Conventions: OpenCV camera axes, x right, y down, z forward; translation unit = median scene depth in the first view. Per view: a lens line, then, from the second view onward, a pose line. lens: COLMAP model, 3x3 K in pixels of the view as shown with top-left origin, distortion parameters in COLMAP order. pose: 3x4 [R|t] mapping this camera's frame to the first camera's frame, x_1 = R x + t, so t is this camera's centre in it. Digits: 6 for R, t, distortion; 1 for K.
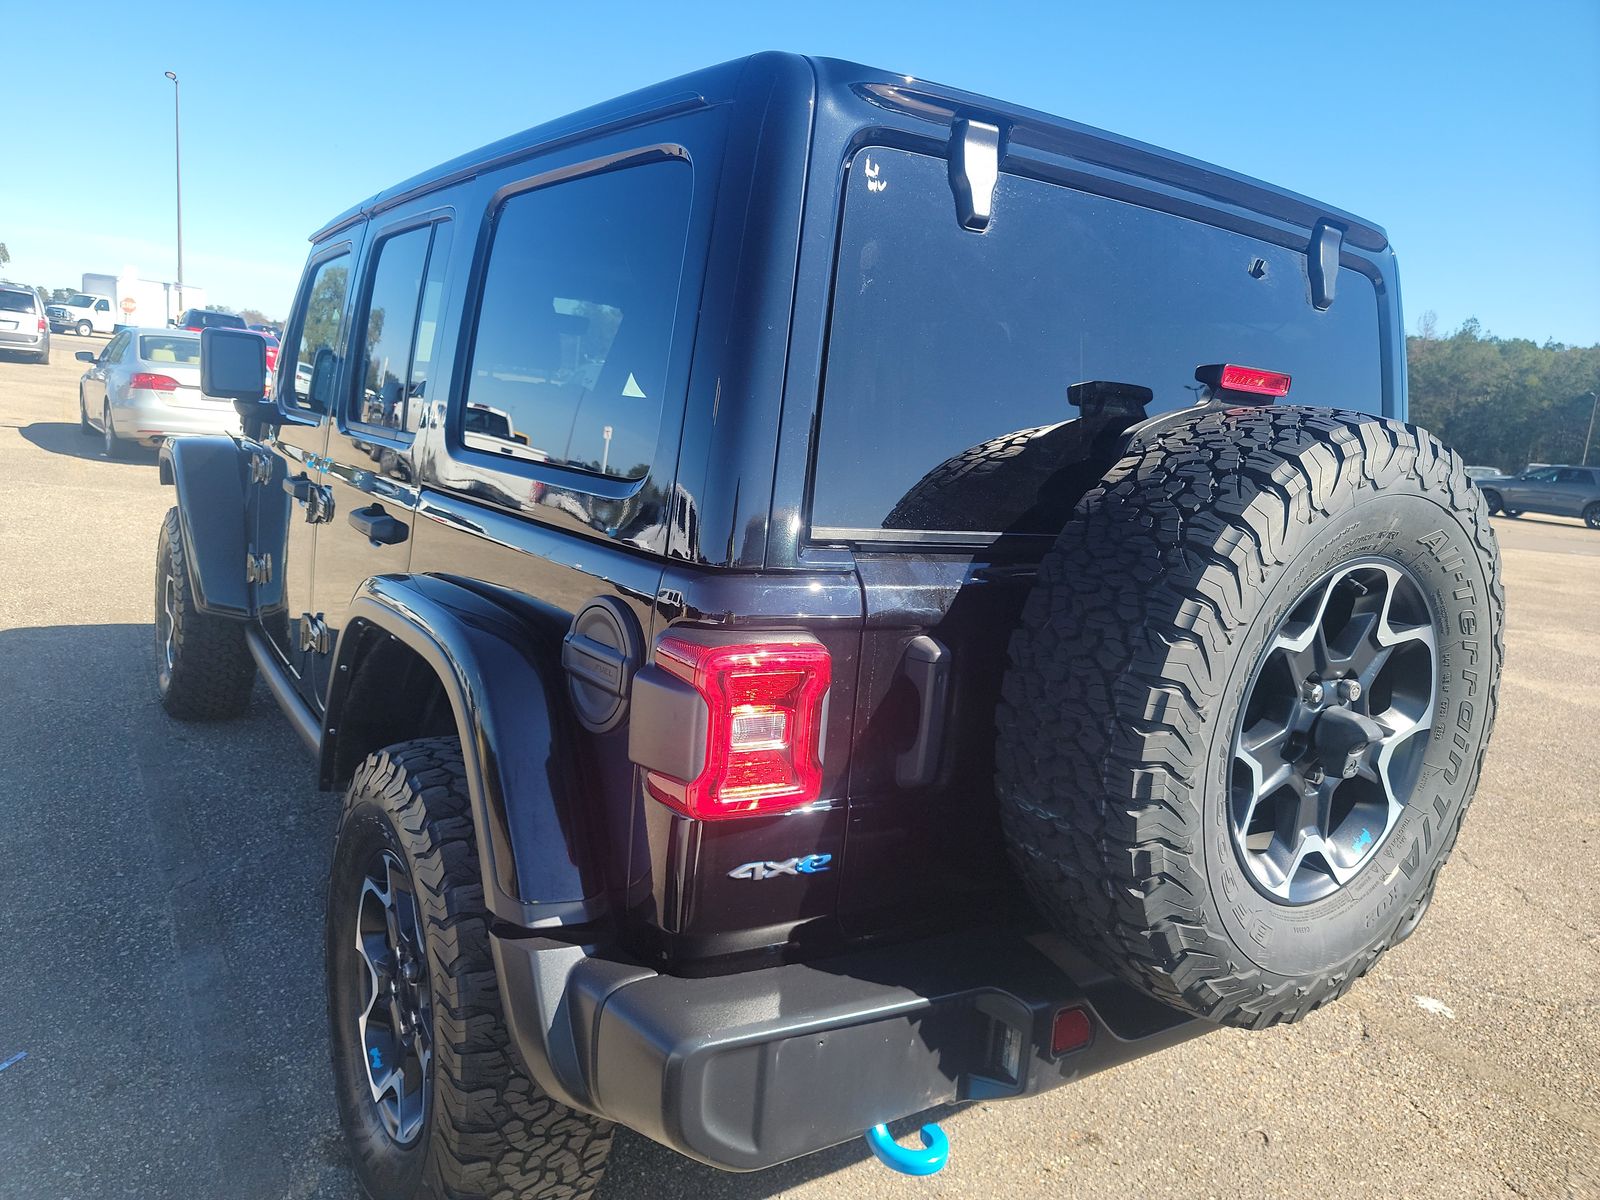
lens RADIAL K [[1145.6, 0, 761.4], [0, 1145.6, 598.2], [0, 0, 1]] dist [0.081167, -0.093781]
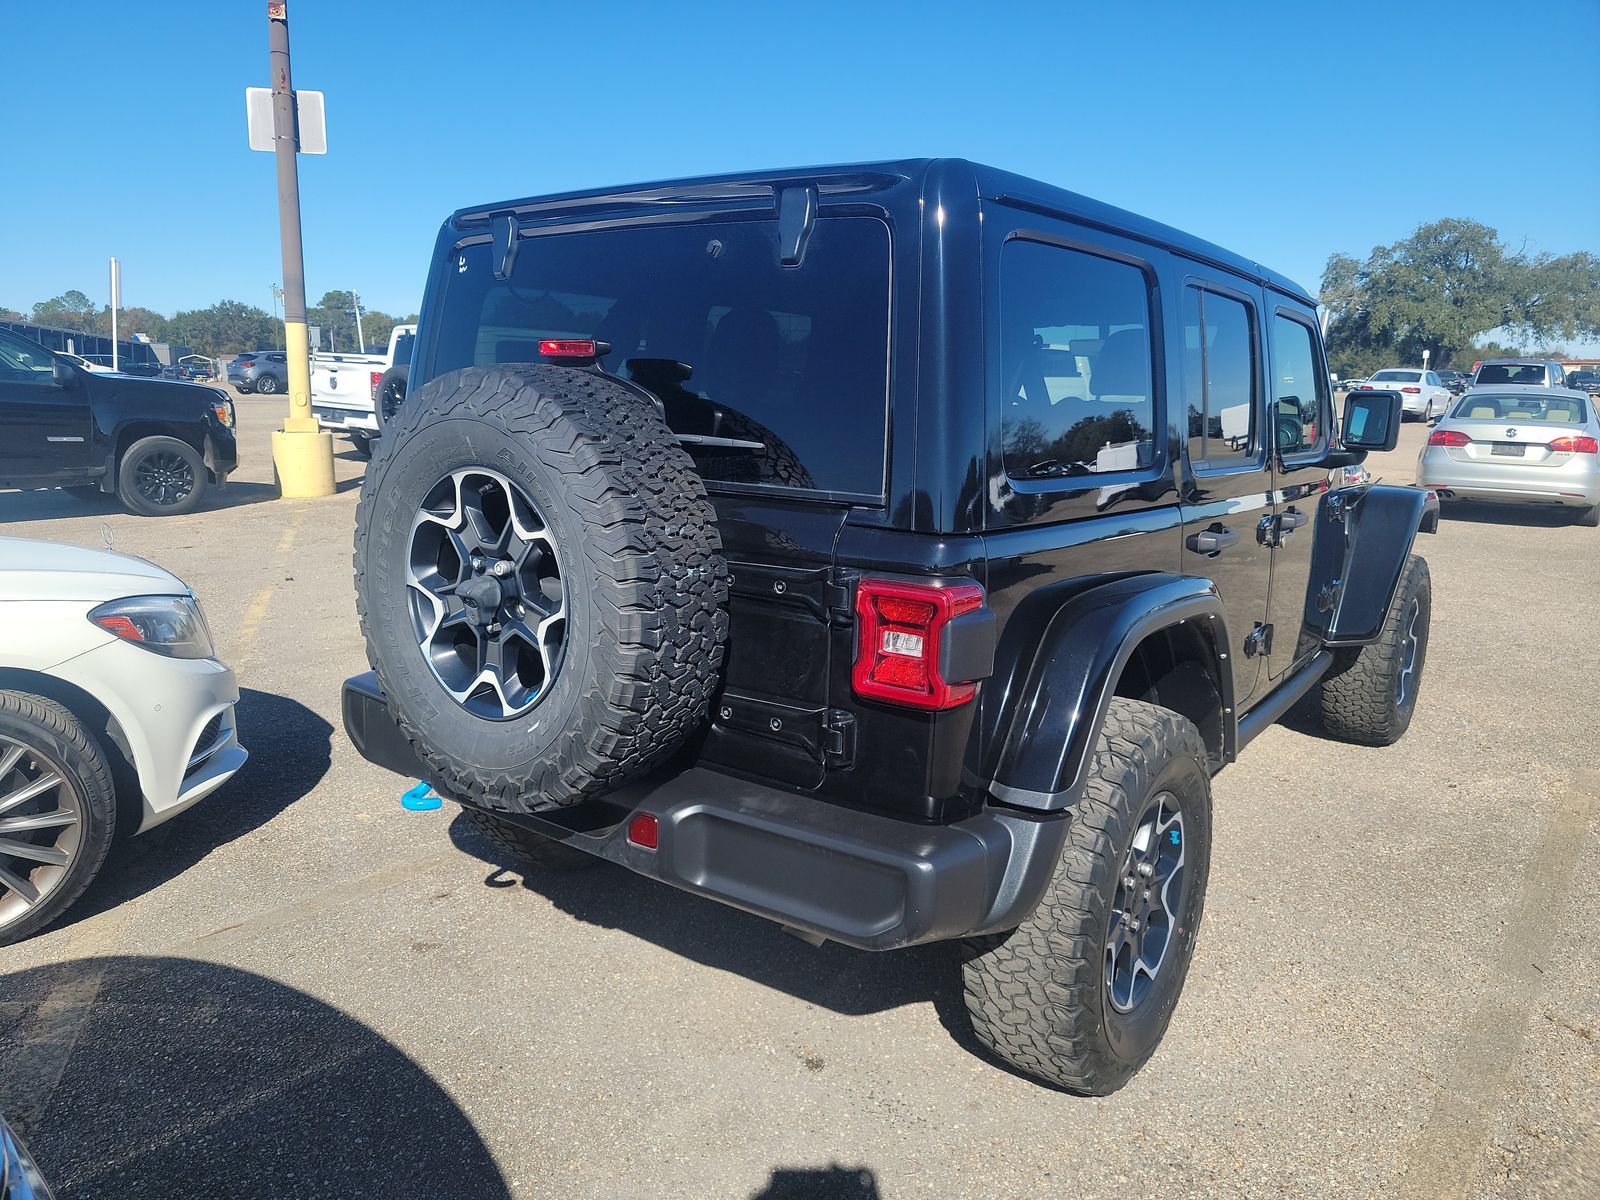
lens RADIAL K [[1139.2, 0, 783.0], [0, 1139.2, 600.2], [0, 0, 1]] dist [0.068558, -0.075319]
pose [[0.281876, 0.087817, -0.955424, 2.034054], [-0.153138, 0.987154, 0.045554, 0.005649], [0.947151, 0.133471, 0.291703, 1.005822]]
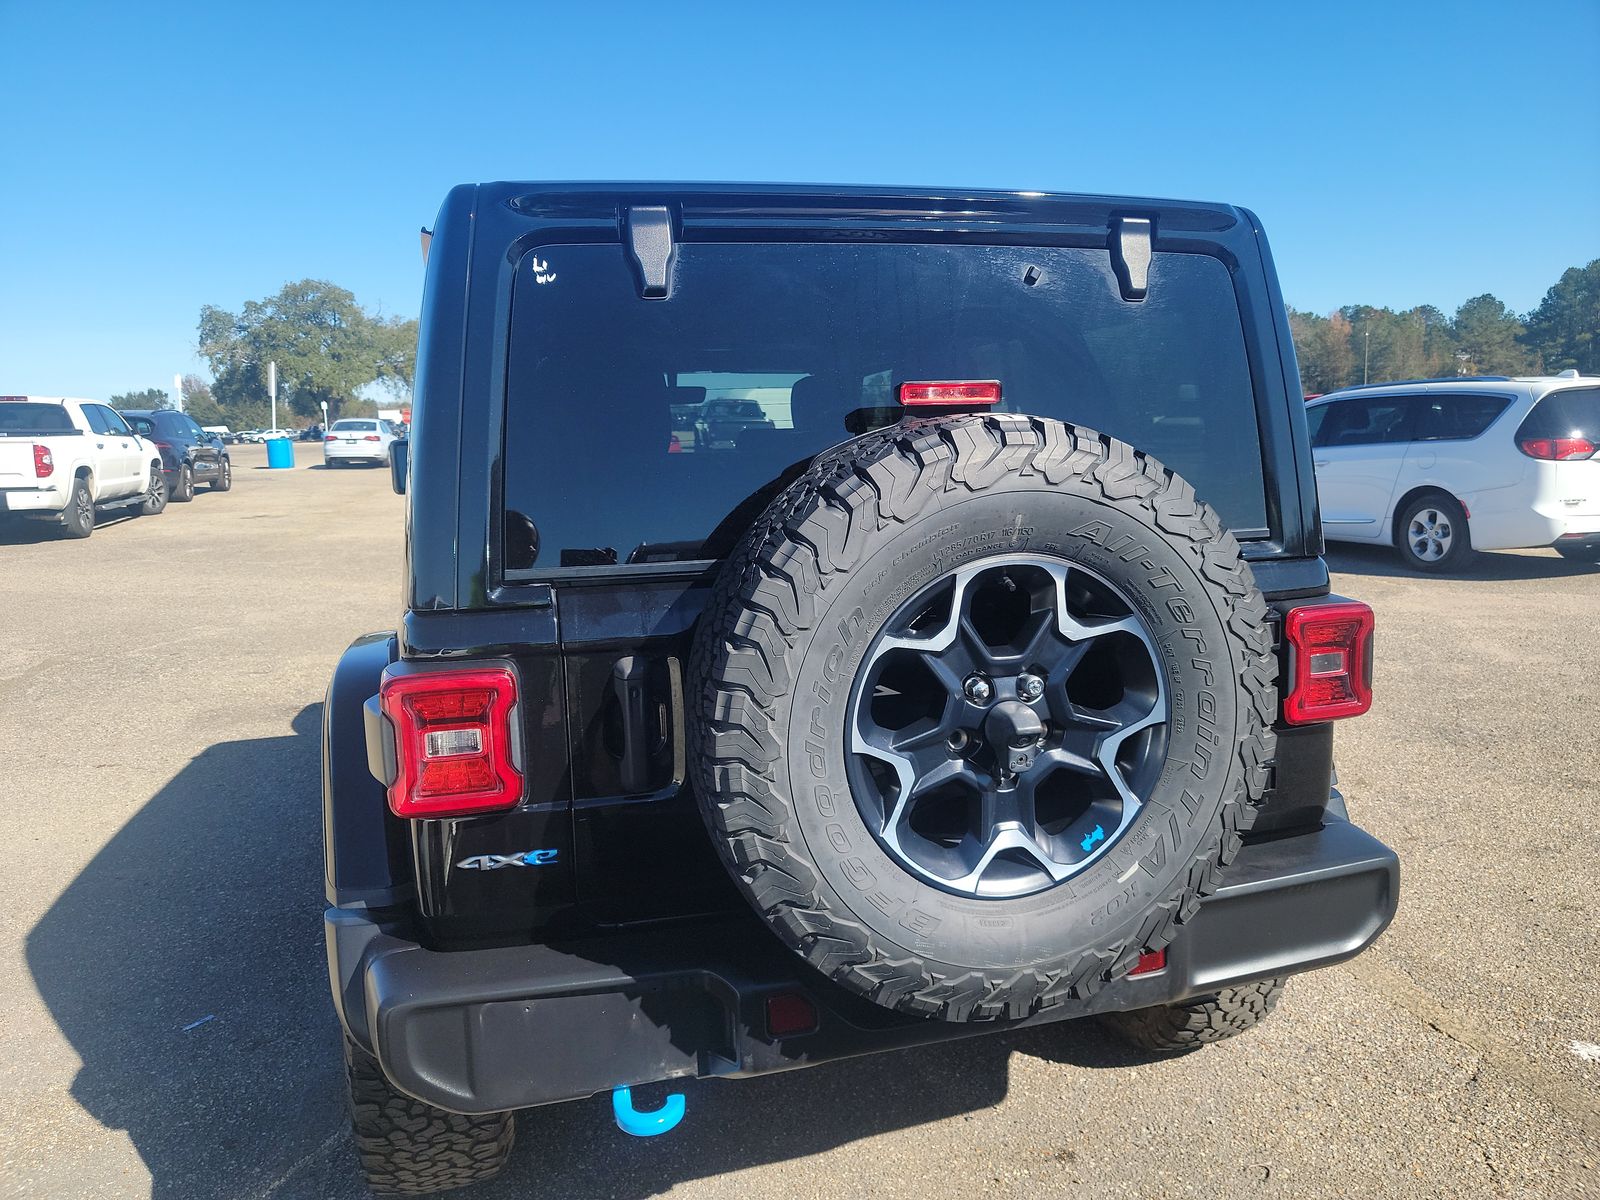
lens RADIAL K [[1139.2, 0, 783.0], [0, 1139.2, 600.2], [0, 0, 1]] dist [0.068558, -0.075319]
pose [[0.938805, -0.073998, -0.336408, 0.694991], [0.062976, 0.997063, -0.043574, 0.037437], [0.338644, 0.019722, 0.940708, -0.014603]]
